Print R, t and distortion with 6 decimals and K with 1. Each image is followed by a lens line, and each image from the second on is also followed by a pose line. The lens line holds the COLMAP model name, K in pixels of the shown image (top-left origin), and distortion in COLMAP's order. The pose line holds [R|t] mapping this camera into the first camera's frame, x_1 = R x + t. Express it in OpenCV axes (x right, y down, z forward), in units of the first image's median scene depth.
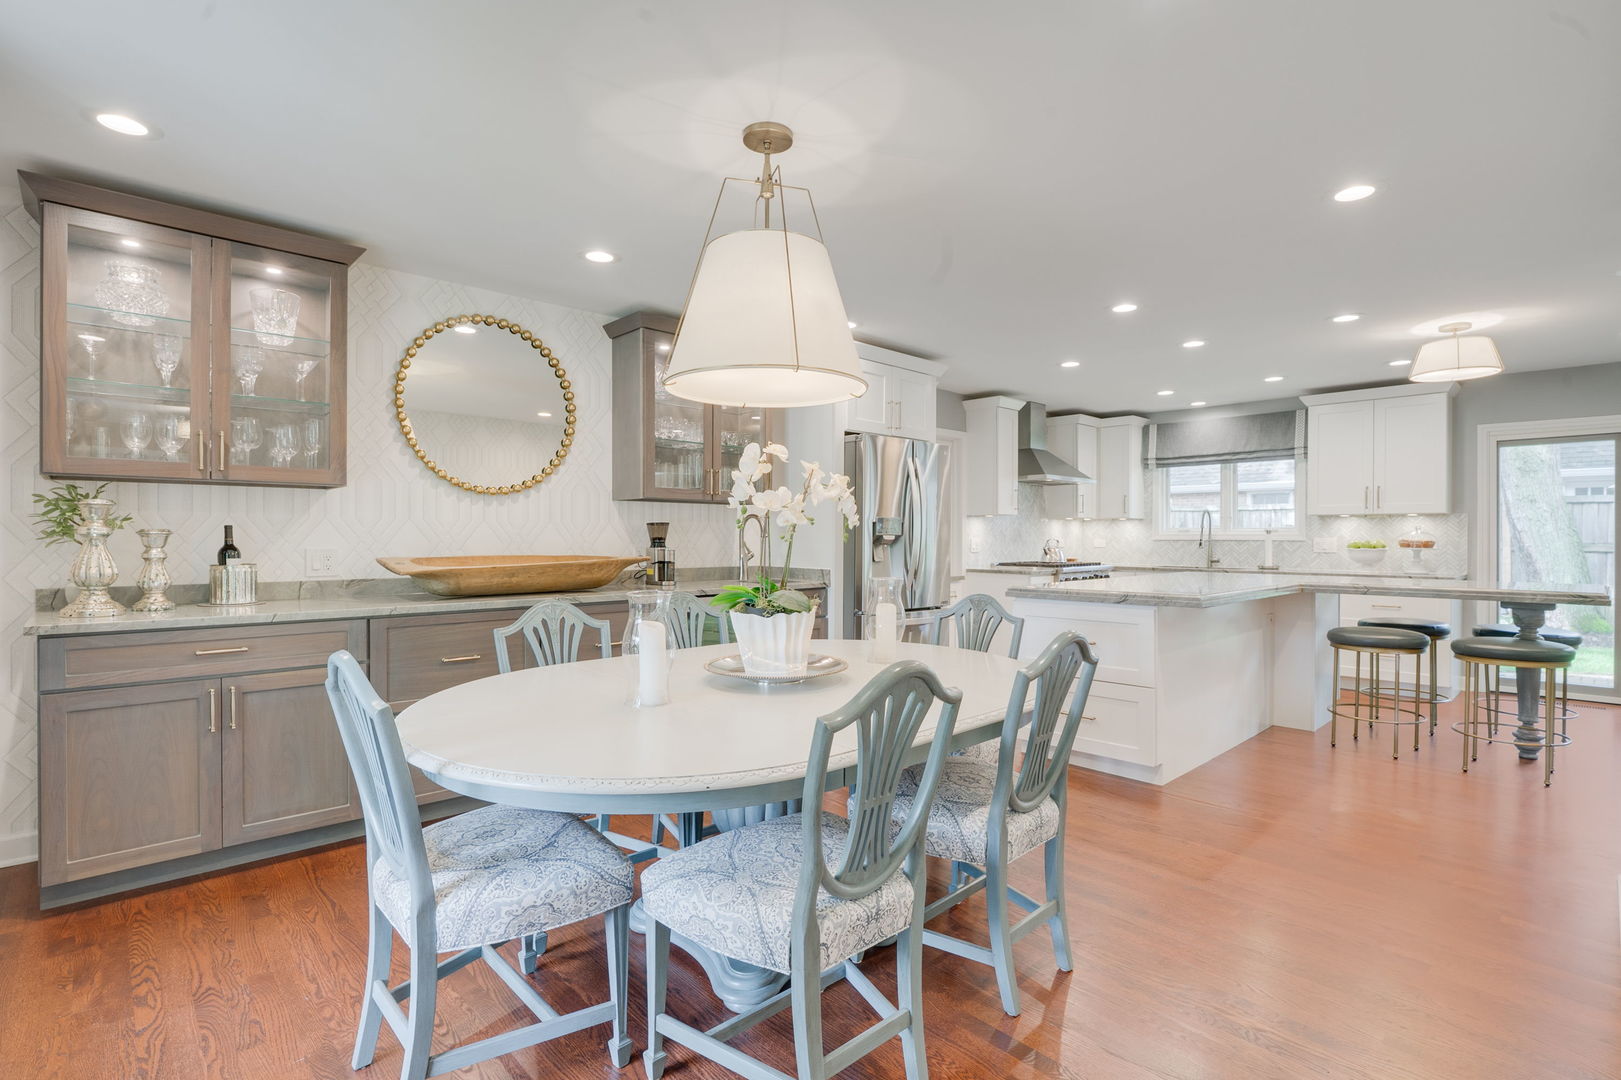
lens RADIAL K [[768.2, 0, 810.5], [0, 768.2, 540.0], [0, 0, 1]] dist [-0.001461, -0.000597]
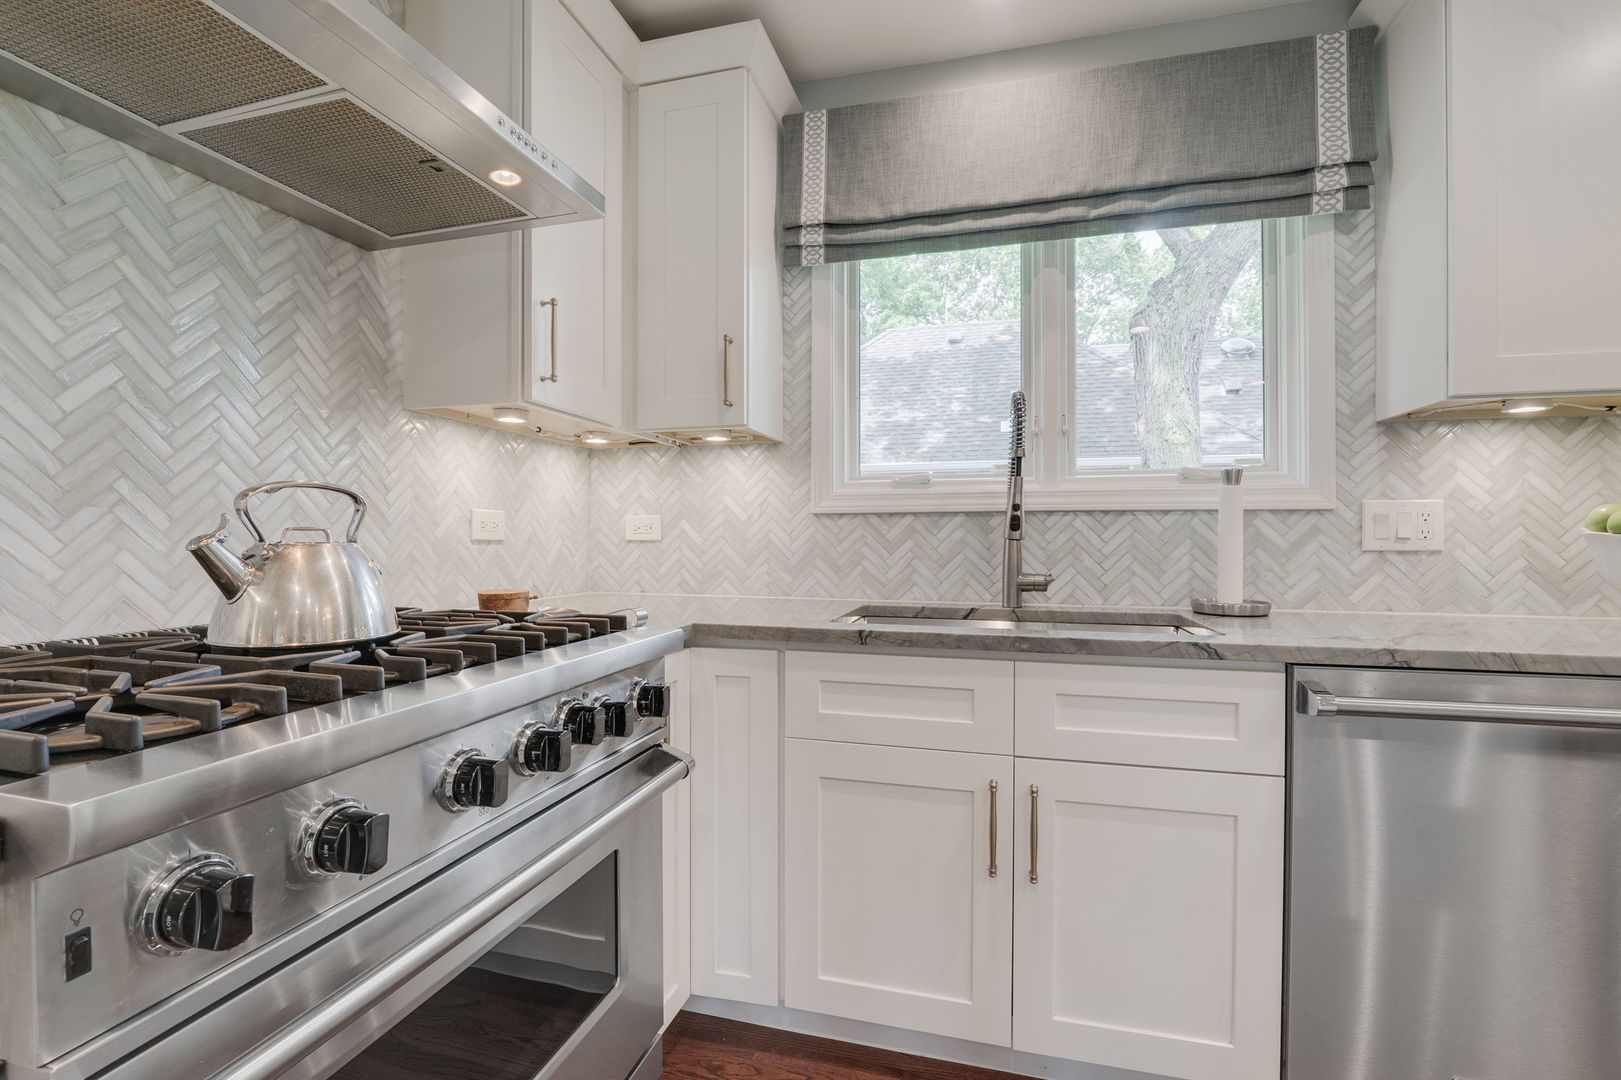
lens RADIAL K [[729.7, 0, 802.5], [0, 729.7, 541.9], [0, 0, 1]] dist [-0.018856, -0.000074]
pose [[0.859853, -0.006682, 0.510498, 0.346926], [0.003784, 0.999970, 0.006715, 0.010258], [-0.510527, -0.003842, 0.859853, 0.881125]]
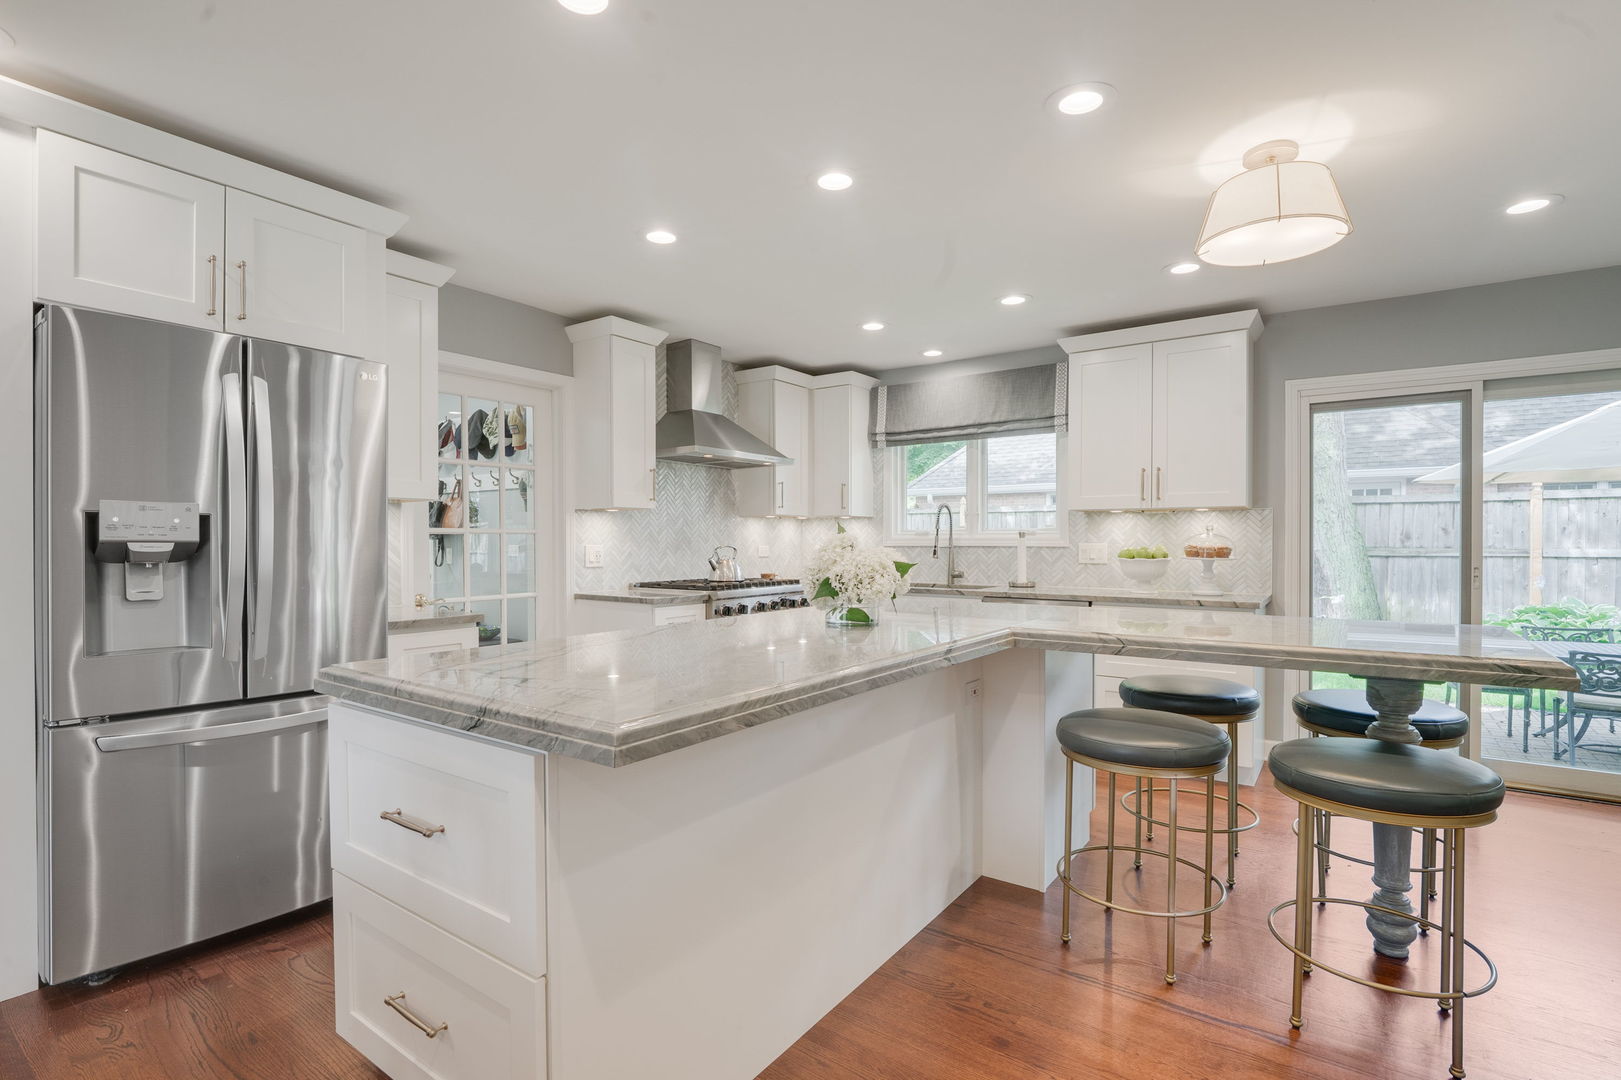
lens RADIAL K [[766.3, 0, 802.0], [0, 766.3, 545.7], [0, 0, 1]] dist [0.000530, -0.000309]
pose [[0.983750, -0.003954, 0.179502, 0.276740], [0.003518, 0.999990, 0.002750, -0.003213], [-0.179512, -0.002074, 0.983754, 0.349021]]
